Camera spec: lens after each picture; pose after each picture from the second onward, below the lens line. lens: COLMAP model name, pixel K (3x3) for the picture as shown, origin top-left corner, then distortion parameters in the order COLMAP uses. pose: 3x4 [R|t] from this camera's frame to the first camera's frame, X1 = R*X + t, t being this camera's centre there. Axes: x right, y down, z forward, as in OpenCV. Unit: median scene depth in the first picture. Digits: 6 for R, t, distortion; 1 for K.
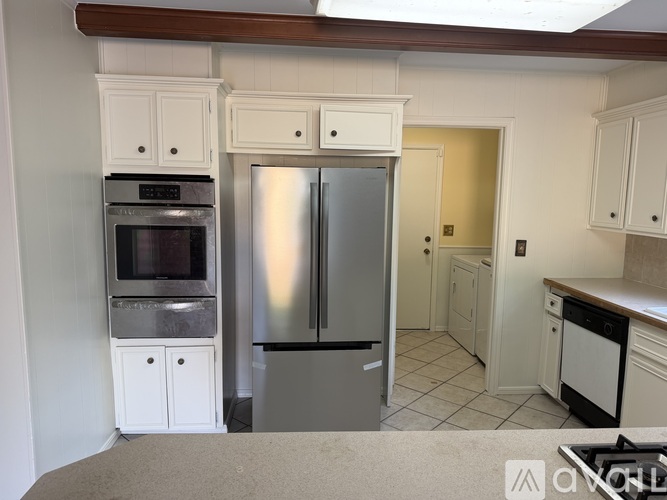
lens RADIAL K [[464.8, 0, 333.5], [0, 464.8, 250.0], [0, 0, 1]] dist [0.026954, -0.007359]
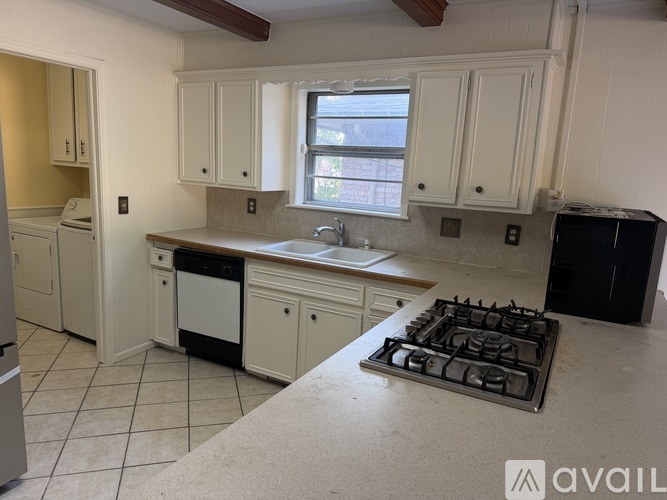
lens RADIAL K [[464.8, 0, 333.5], [0, 464.8, 250.0], [0, 0, 1]] dist [0.026954, -0.007359]
pose [[0.558910, -0.137381, 0.817769, -0.152873], [0.060097, 0.990298, 0.125292, -0.007472], [-0.827048, -0.020882, 0.561744, 0.116835]]
